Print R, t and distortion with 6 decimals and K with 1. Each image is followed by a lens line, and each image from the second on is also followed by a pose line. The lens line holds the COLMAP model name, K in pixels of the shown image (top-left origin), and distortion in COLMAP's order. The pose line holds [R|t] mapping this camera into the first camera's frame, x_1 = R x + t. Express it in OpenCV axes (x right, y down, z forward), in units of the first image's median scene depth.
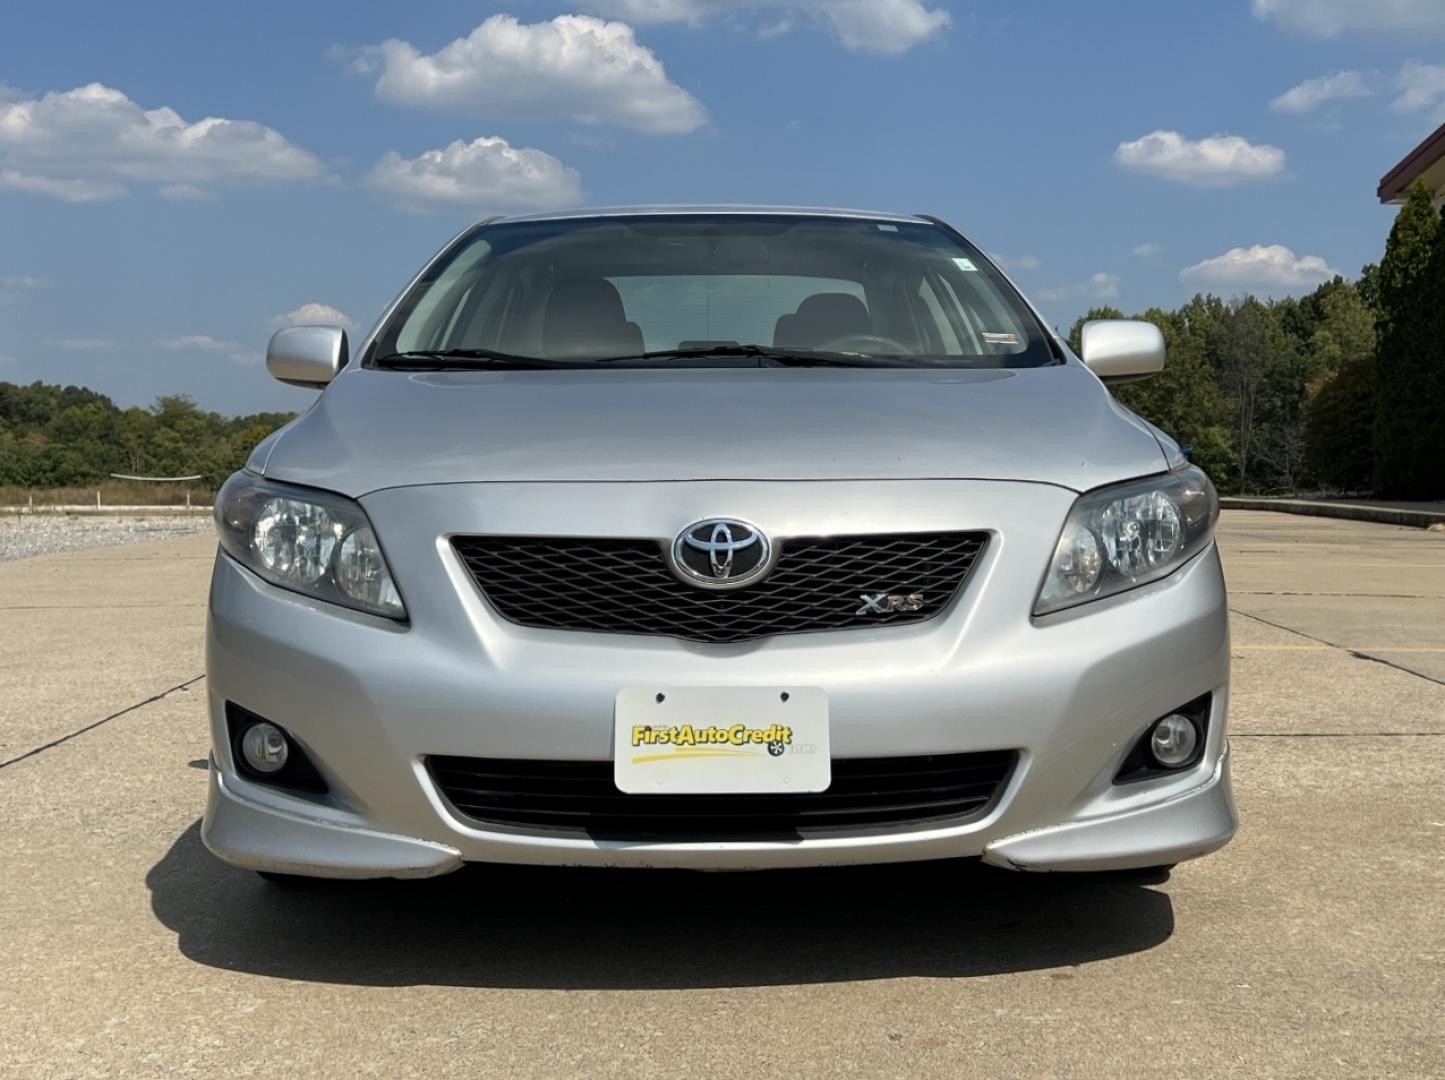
lens RADIAL K [[1836.7, 0, 722.5], [0, 1836.7, 540.0], [0, 0, 1]] dist [0.146268, -0.376793]
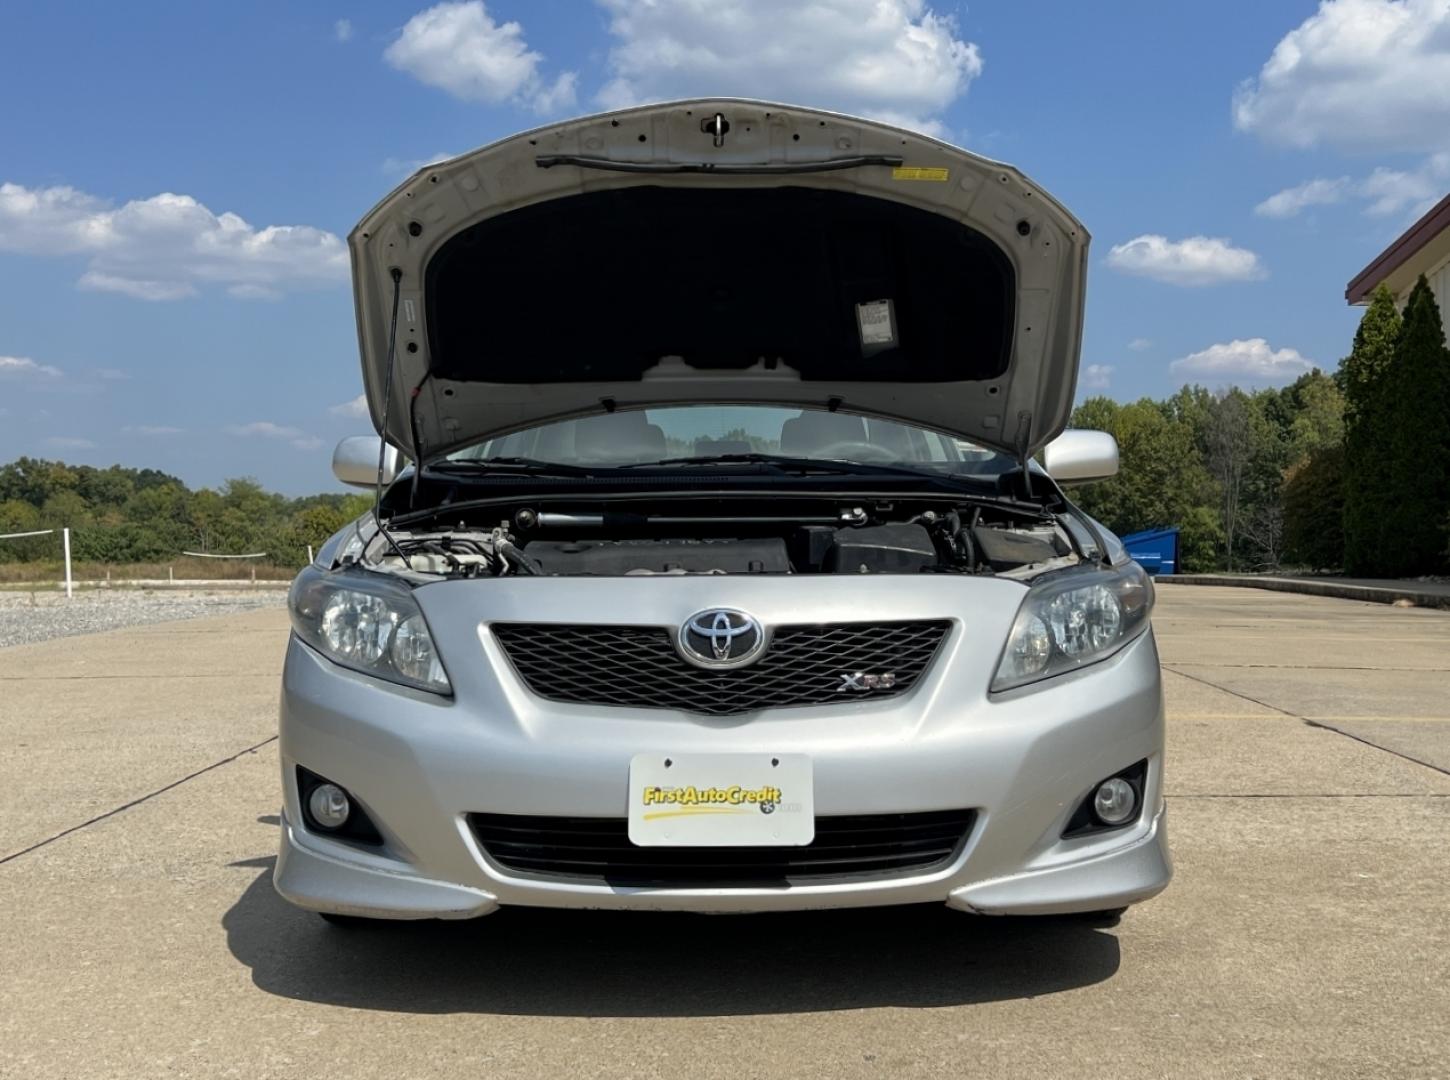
lens RADIAL K [[1707.6, 0, 729.9], [0, 1707.6, 545.4], [0, 0, 1]] dist [0.137517, -0.354252]
pose [[0.999949, 0.000741, -0.010043, 0.014722], [-0.001125, 0.999267, -0.038274, -0.009747], [0.010007, 0.038284, 0.999217, -0.081770]]
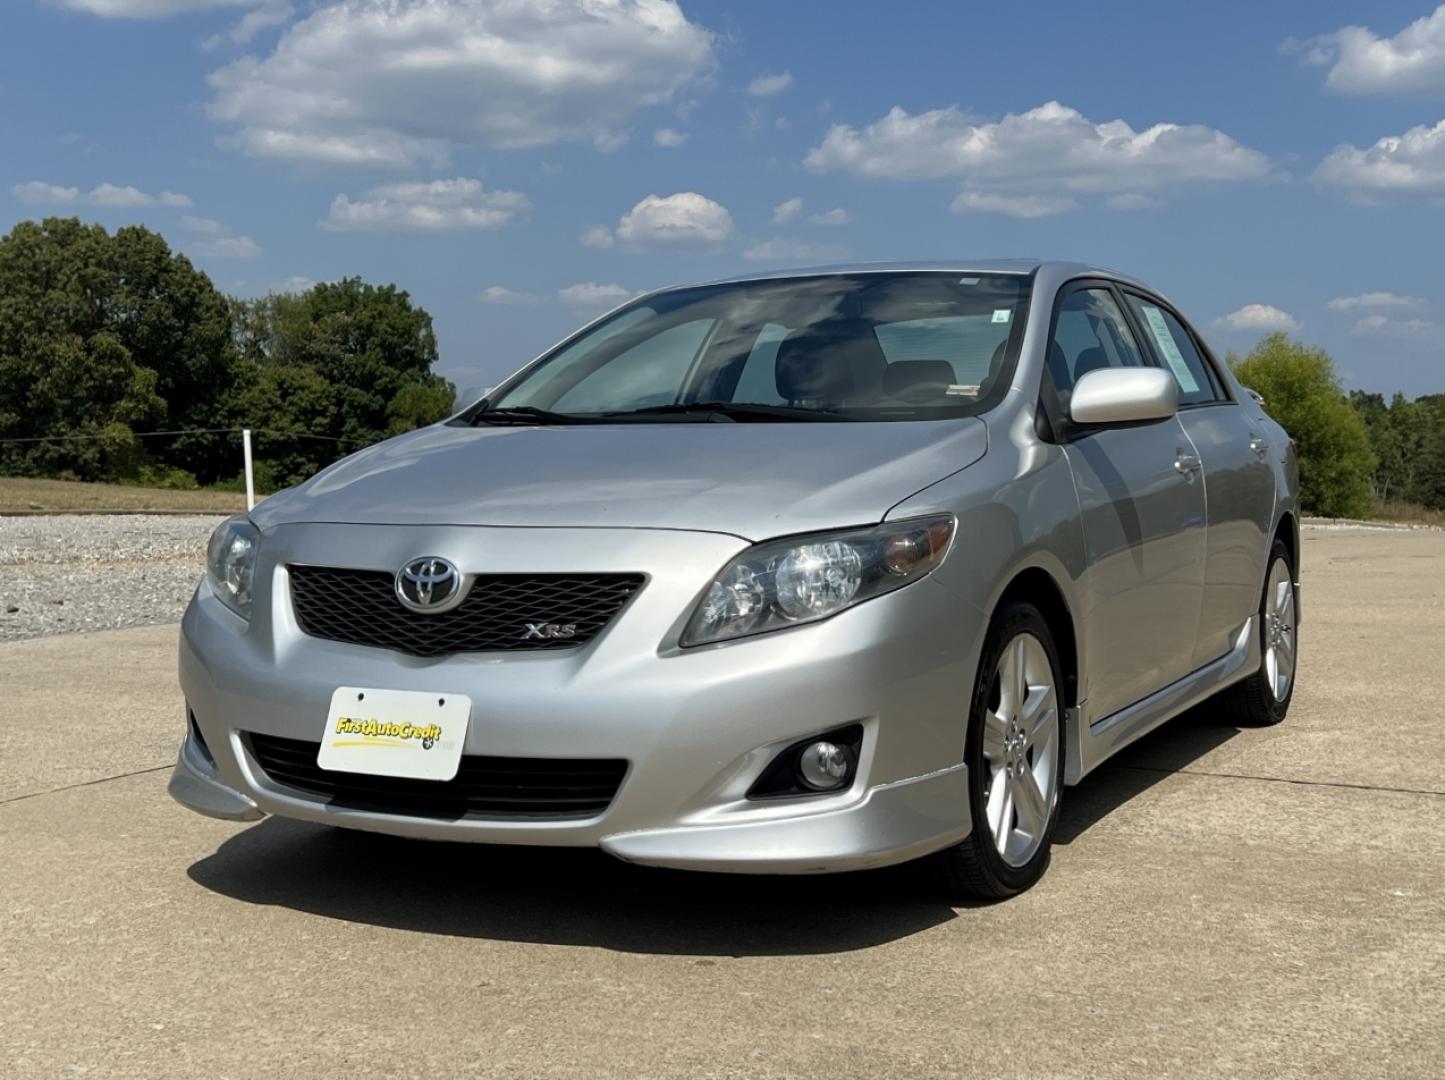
lens RADIAL K [[1836.7, 0, 722.5], [0, 1836.7, 540.0], [0, 0, 1]] dist [0.146268, -0.376793]
pose [[0.879427, 0.025614, -0.475344, 0.725033], [-0.026433, 0.999638, 0.004962, -0.032592], [0.475299, 0.008201, 0.879786, -0.005326]]
